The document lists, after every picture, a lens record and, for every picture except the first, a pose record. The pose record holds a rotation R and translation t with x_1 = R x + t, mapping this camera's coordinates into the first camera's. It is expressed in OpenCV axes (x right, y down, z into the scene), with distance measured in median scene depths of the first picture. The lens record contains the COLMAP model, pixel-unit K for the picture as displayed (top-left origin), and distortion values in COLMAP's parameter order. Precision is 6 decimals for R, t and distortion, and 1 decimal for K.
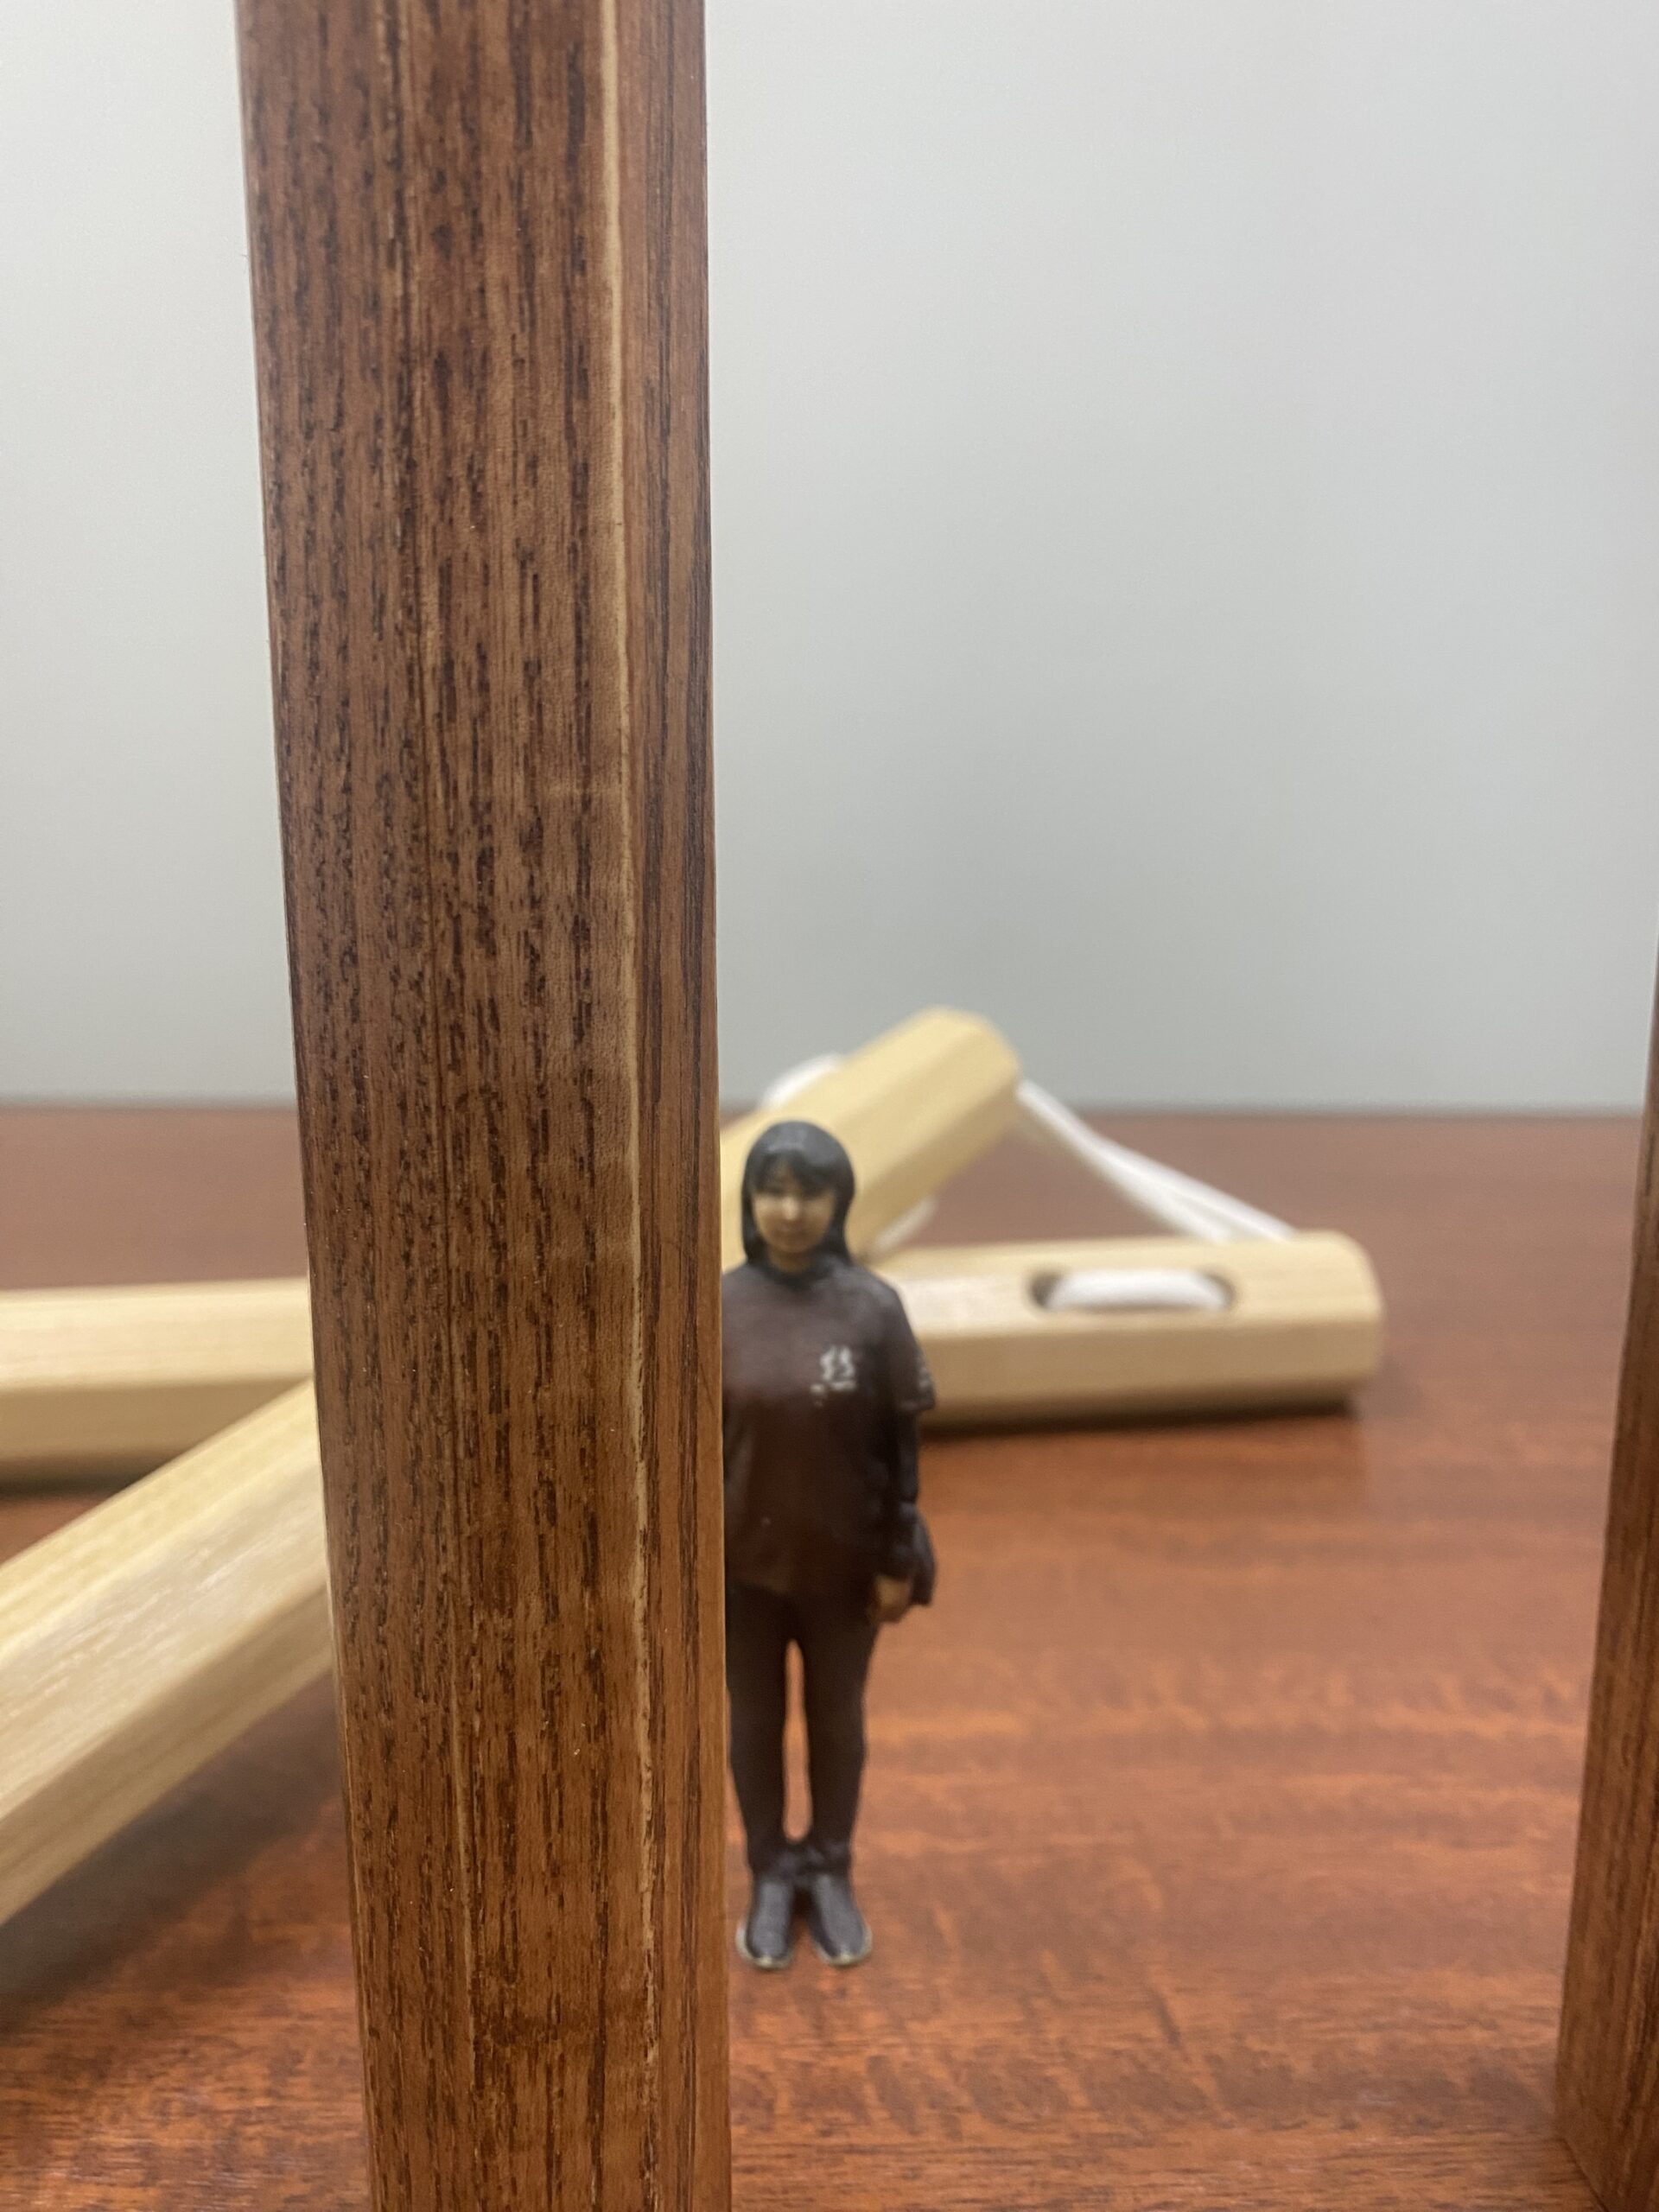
lens RADIAL K [[1611.6, 0, 742.1], [0, 1611.6, 1113.2], [0, 0, 1]] dist [0.008925, 0.004940]
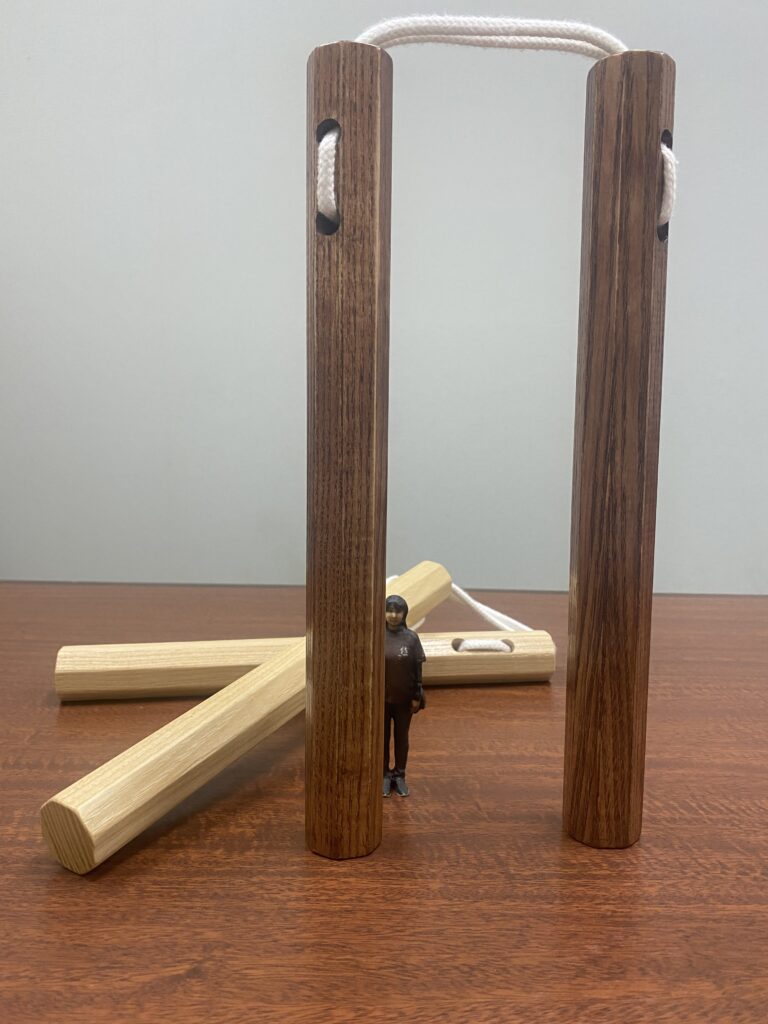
lens RADIAL K [[669.9, 0, 384.8], [0, 669.9, 519.3], [0, 0, 1]] dist [-0.001556, -0.003507]
pose [[0.998113, 0.016725, 0.059076, -0.133732], [-0.010548, 0.994586, -0.103375, -0.015712], [-0.060485, 0.102557, 0.992887, -1.071834]]
